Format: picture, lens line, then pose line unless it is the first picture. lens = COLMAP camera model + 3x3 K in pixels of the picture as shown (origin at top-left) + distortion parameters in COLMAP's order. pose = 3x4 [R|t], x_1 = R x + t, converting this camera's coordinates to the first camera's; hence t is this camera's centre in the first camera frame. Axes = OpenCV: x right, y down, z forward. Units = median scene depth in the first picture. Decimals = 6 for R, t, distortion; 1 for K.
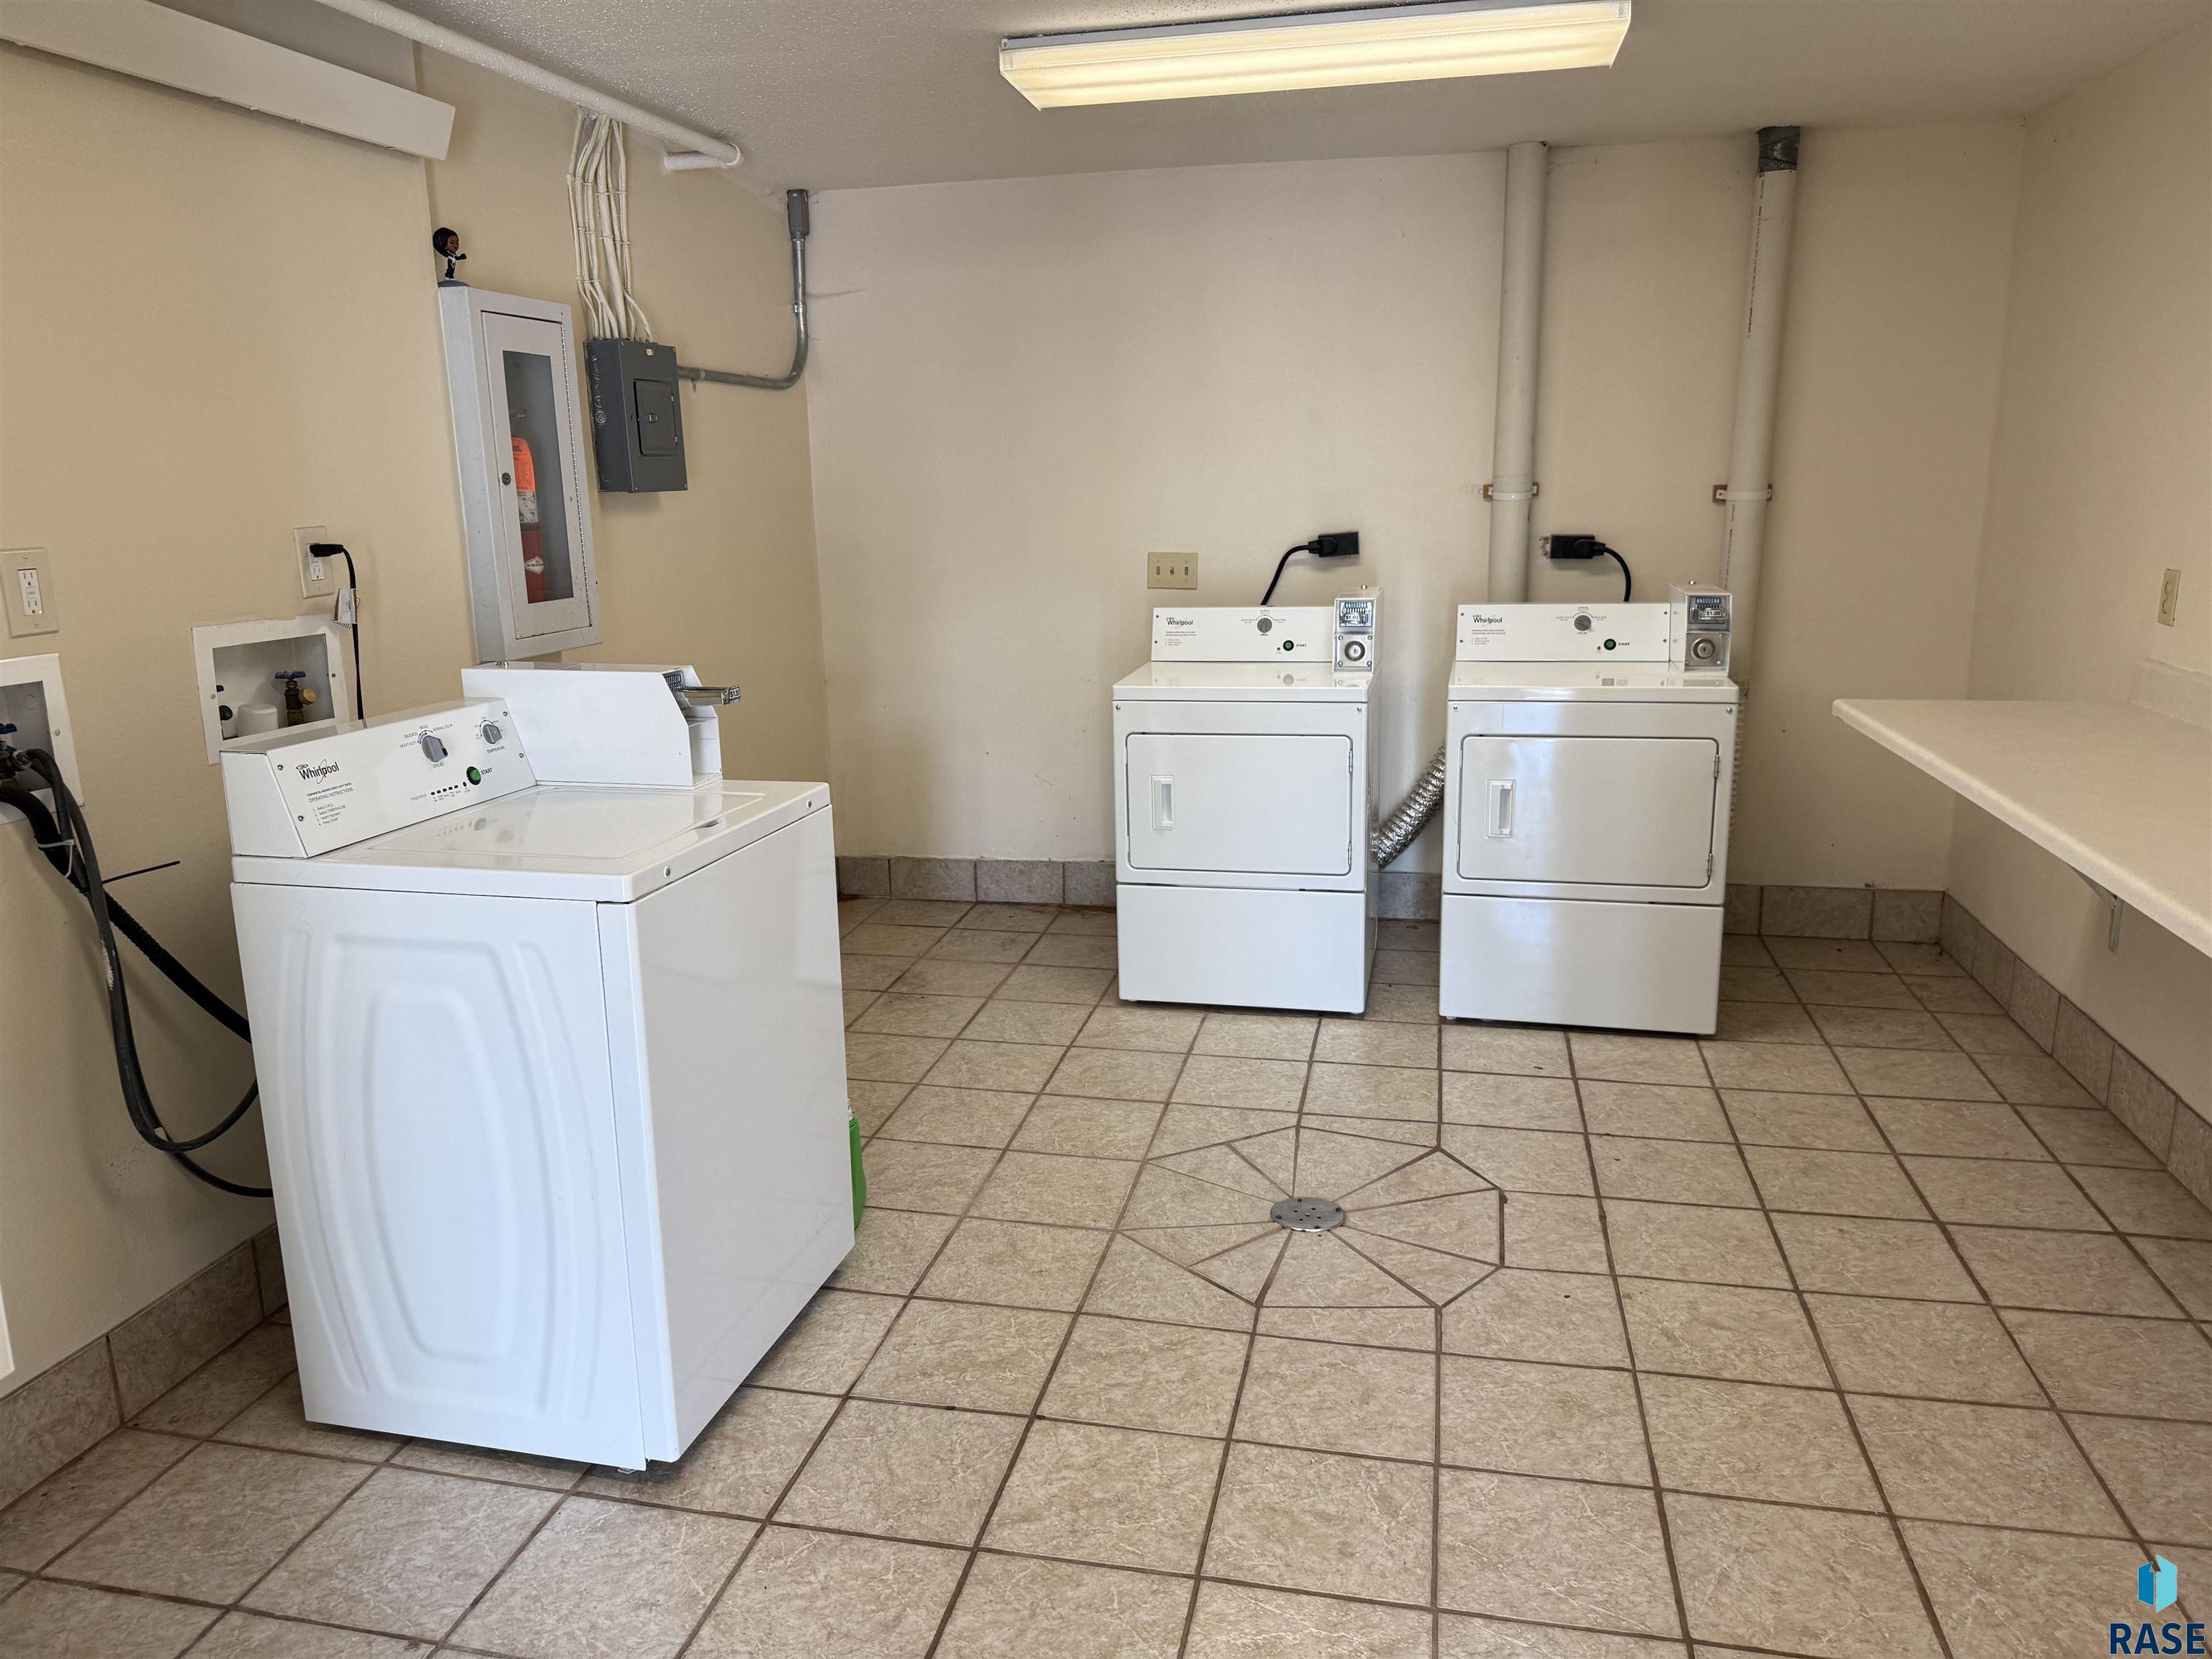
lens RADIAL K [[1619.4, 0, 1137.0], [0, 1619.4, 844.3], [0, 0, 1]] dist [0.099587, -0.117255]
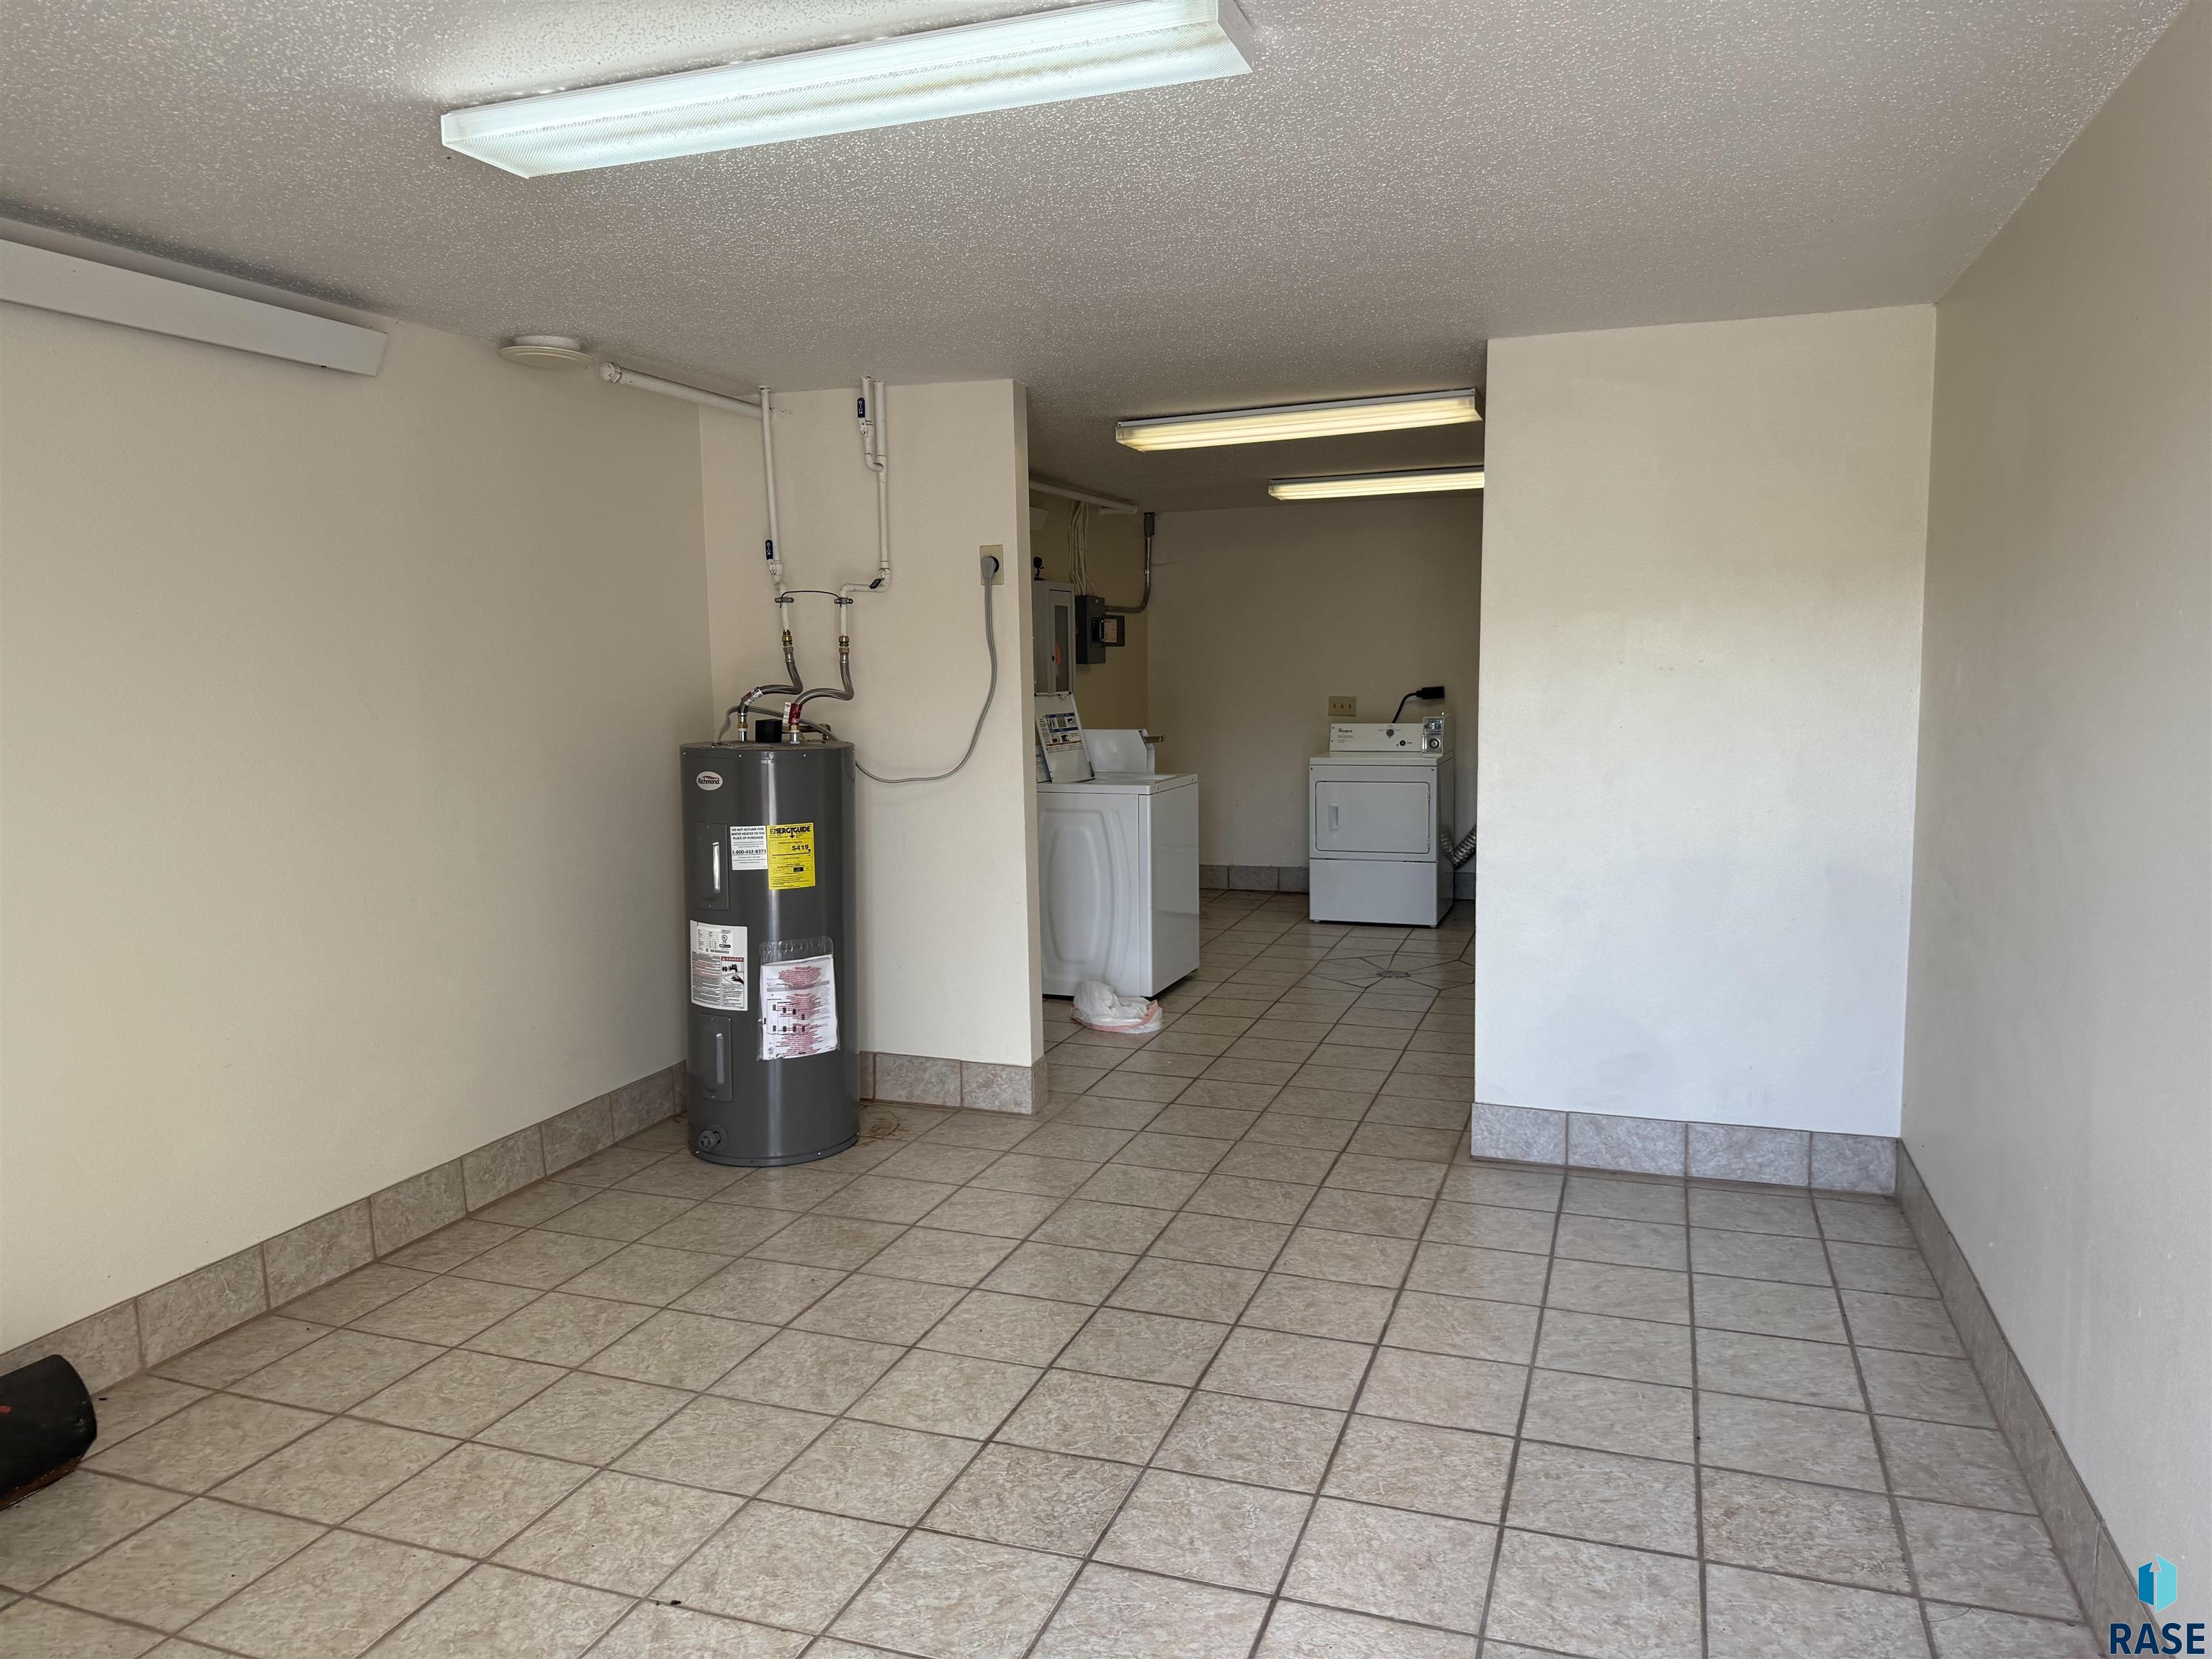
lens RADIAL K [[1545.2, 0, 1106.0], [0, 1545.2, 829.5], [0, 0, 1]] dist [0.037912, -0.037624]
pose [[0.990163, 0.017858, -0.138776, 0.002488], [-0.033296, 0.993404, -0.109728, 0.198489], [0.135901, 0.113269, 0.984226, -0.865622]]
